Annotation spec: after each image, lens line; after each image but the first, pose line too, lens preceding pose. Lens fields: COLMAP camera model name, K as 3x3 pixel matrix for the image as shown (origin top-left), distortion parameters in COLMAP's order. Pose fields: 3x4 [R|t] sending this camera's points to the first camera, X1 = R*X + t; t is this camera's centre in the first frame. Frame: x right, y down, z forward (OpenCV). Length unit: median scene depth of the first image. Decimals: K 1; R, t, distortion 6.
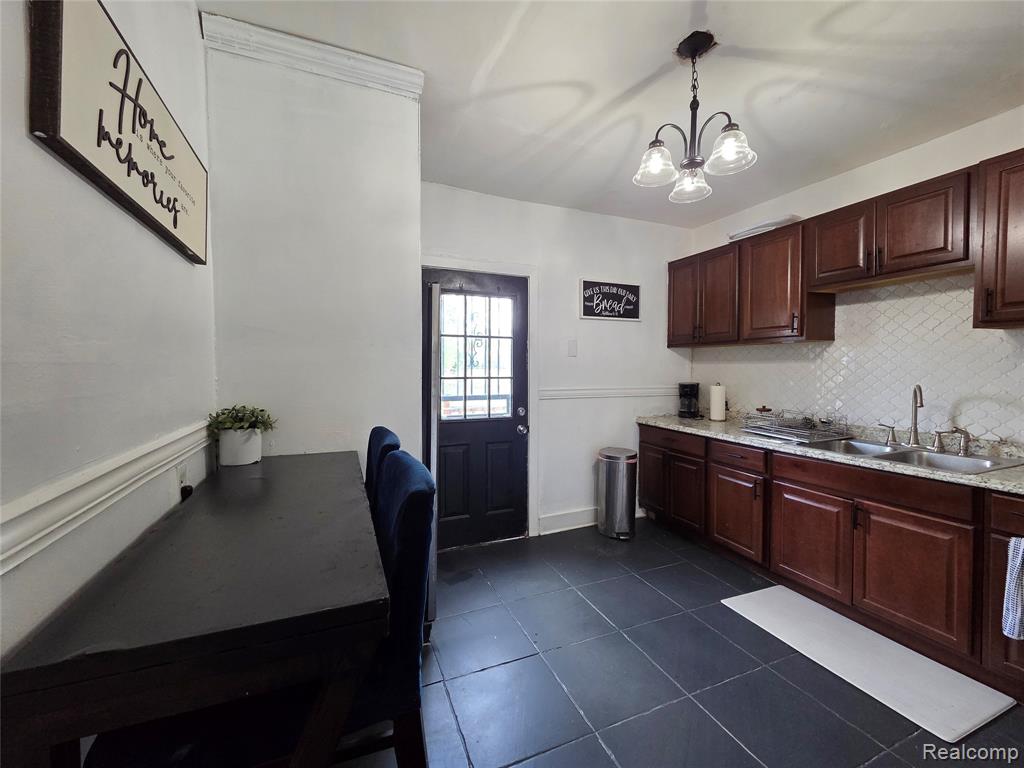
lens RADIAL K [[418.9, 0, 515.2], [0, 418.9, 380.8], [0, 0, 1]] dist [0.002744, -0.000108]
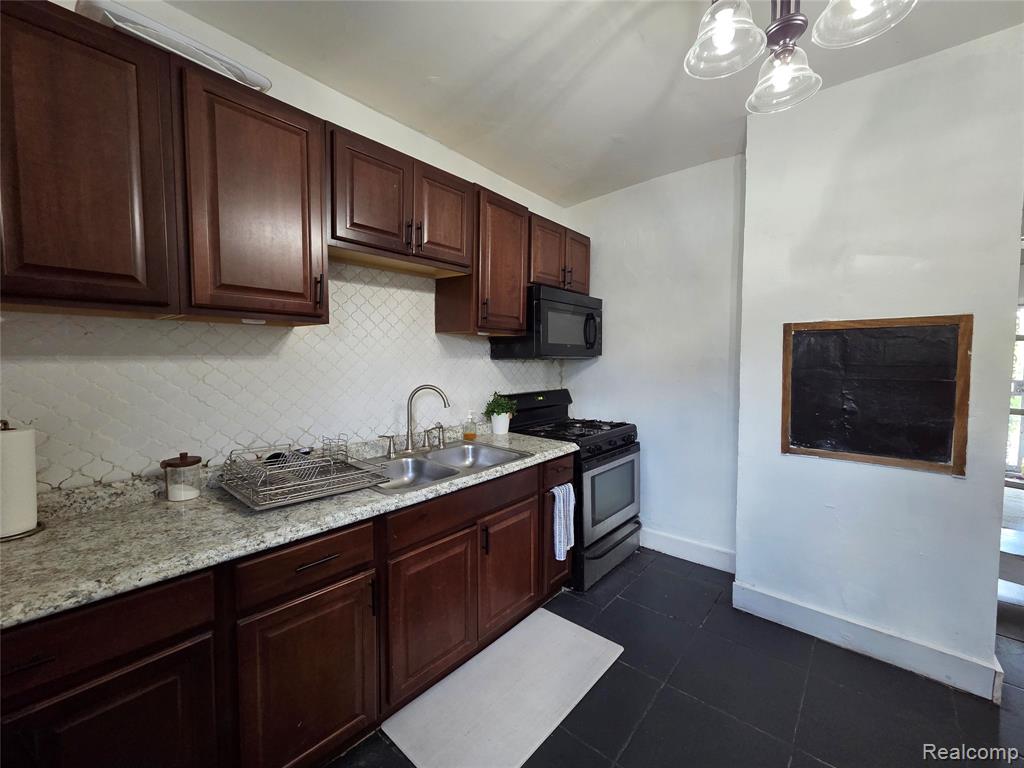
lens RADIAL K [[418.9, 0, 512.4], [0, 418.9, 380.6], [0, 0, 1]] dist [0.002744, -0.000108]
pose [[-0.447596, -0.046744, 0.893013, 0.024300], [0.029744, 0.997302, 0.067111, -0.049036], [-0.893741, 0.056601, -0.444998, 1.063231]]
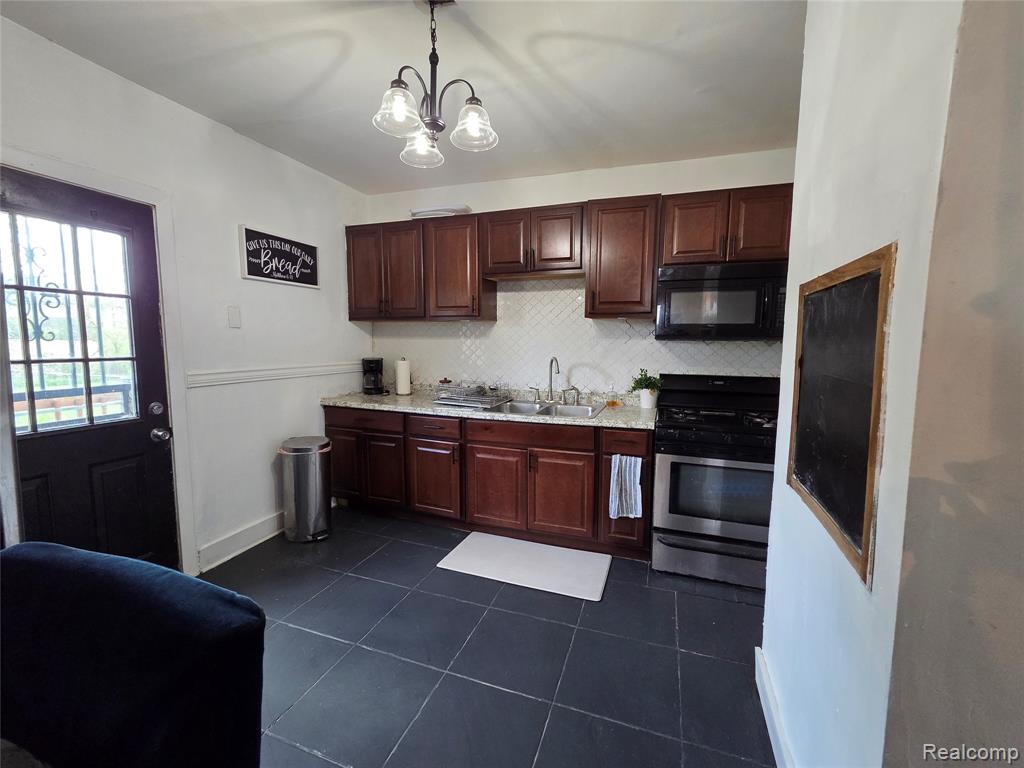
lens RADIAL K [[418.9, 0, 515.8], [0, 418.9, 381.3], [0, 0, 1]] dist [0.002744, -0.000108]
pose [[0.675489, -0.068381, 0.734192, -0.110507], [0.016413, 0.996838, 0.077743, -0.016734], [-0.737187, -0.040464, 0.674476, 0.145963]]
